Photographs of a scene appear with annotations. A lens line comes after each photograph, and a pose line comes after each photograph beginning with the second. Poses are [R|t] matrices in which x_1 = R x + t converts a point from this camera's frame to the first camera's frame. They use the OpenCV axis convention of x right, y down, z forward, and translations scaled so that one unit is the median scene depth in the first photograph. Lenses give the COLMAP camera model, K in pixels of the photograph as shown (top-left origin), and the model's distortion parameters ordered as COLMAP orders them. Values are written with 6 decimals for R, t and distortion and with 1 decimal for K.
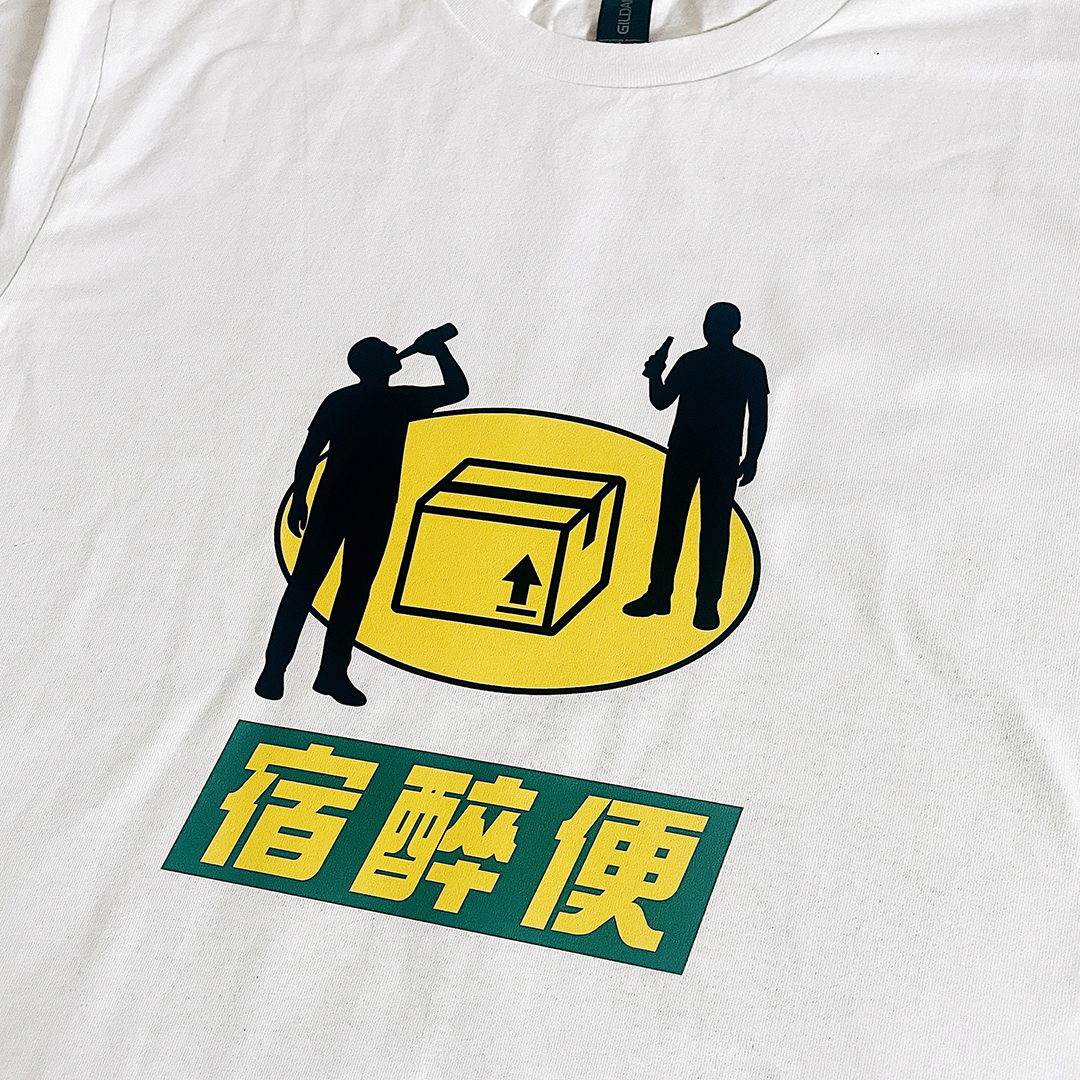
lens RADIAL K [[1081.6, 0, 557.5], [0, 1081.6, 520.8], [0, 0, 1]] dist [0.092772, -0.156774]
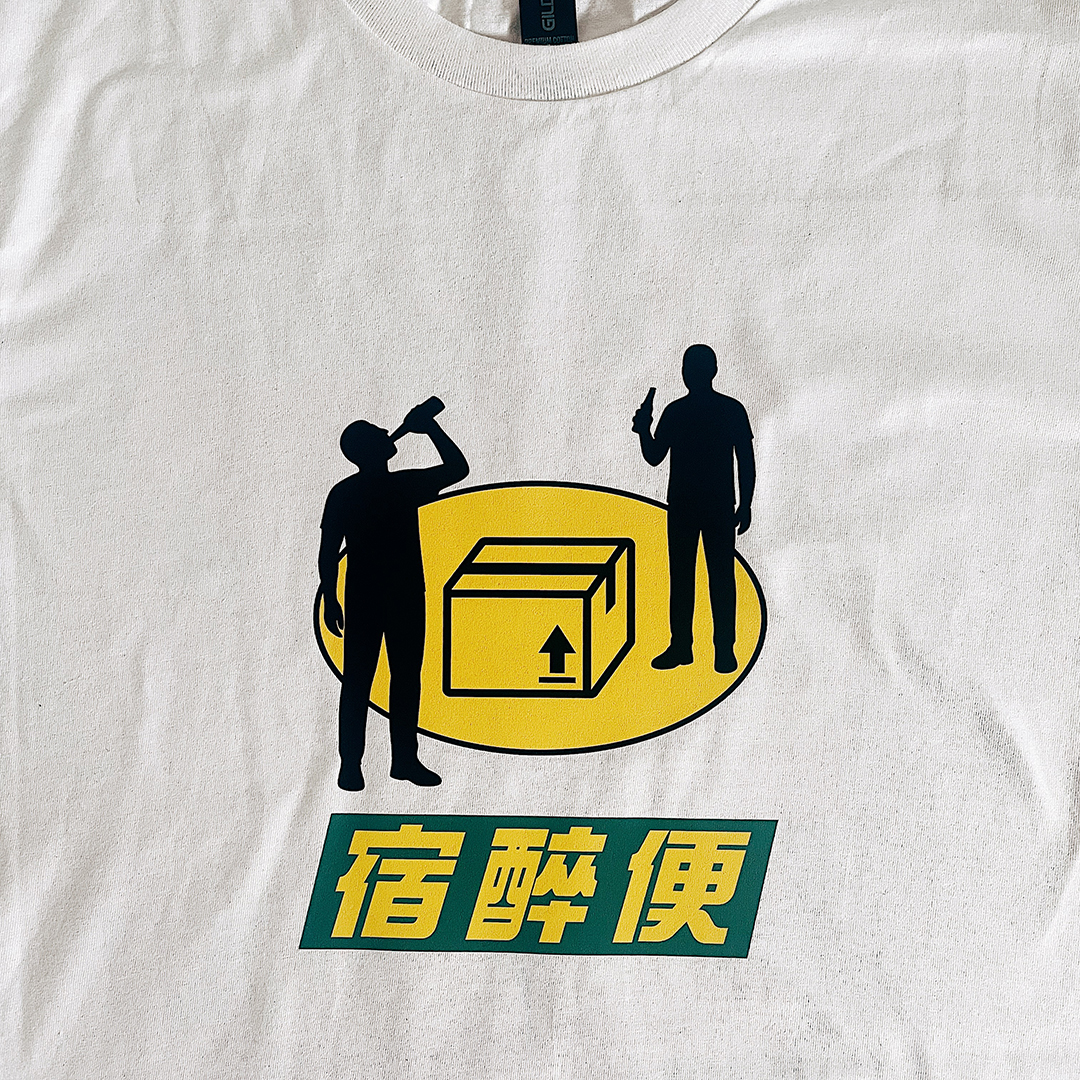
lens RADIAL K [[1081.6, 0, 557.5], [0, 1081.6, 520.8], [0, 0, 1]] dist [0.092772, -0.156774]
pose [[0.980192, -0.175447, 0.091877, -0.110068], [0.137057, 0.935801, 0.324795, -0.426435], [-0.142963, -0.305769, 0.941311, -0.004337]]
